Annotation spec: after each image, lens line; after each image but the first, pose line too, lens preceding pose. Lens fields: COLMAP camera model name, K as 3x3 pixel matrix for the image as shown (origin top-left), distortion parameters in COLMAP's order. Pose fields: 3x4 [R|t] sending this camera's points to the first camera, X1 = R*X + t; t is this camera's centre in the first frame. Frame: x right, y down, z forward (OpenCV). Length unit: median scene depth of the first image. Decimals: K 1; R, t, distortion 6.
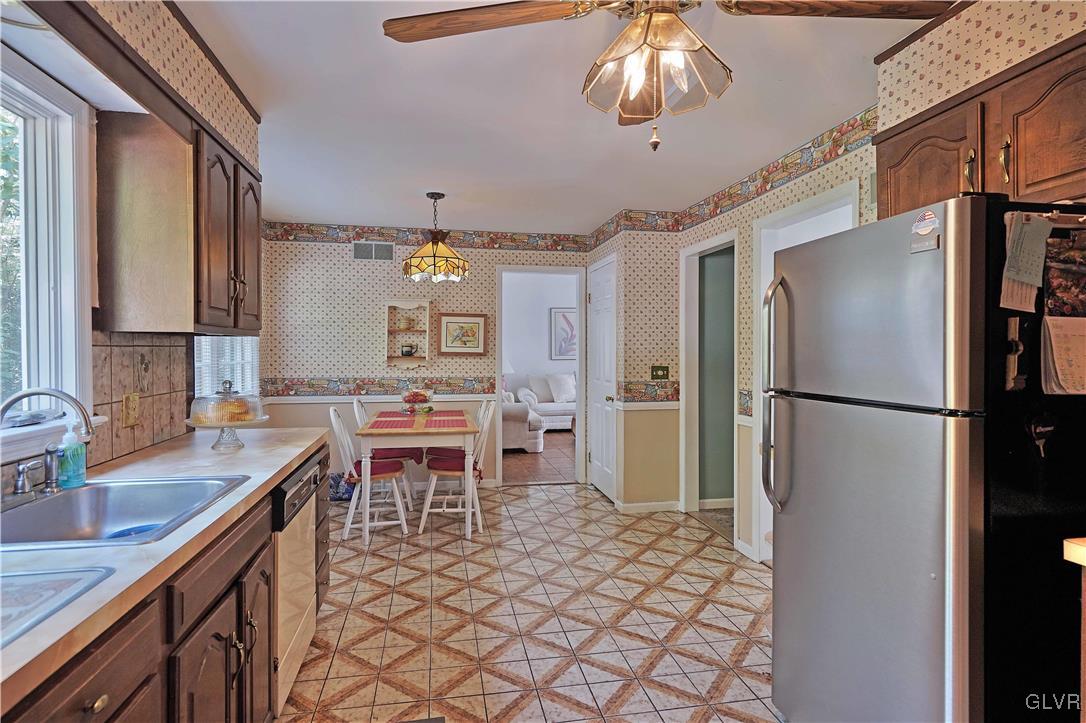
lens RADIAL K [[562.4, 0, 543.4], [0, 562.4, 360.5], [0, 0, 1]] dist [0.003992, 0.000207]
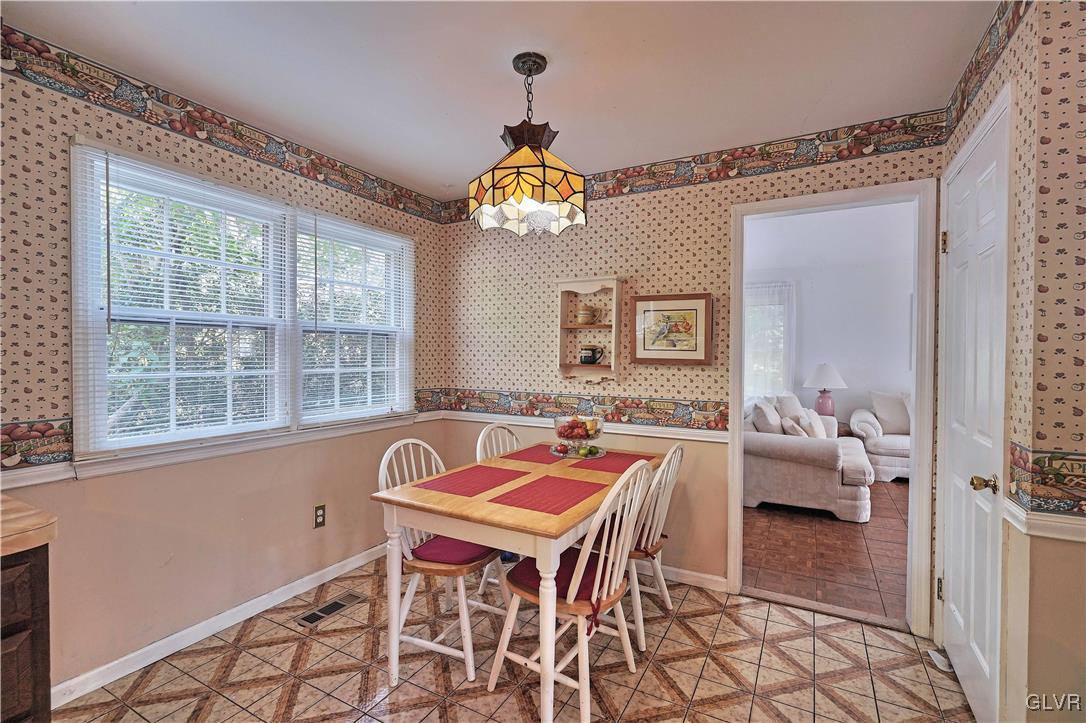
lens RADIAL K [[502.8, 0, 526.0], [0, 502.8, 364.8], [0, 0, 1]] dist [-0.003251, 0.002301]
pose [[0.766738, 0.013635, -0.641816, 0.086889], [-0.014920, 0.999883, 0.003417, -0.007615], [0.641787, 0.006956, 0.766851, 0.484838]]
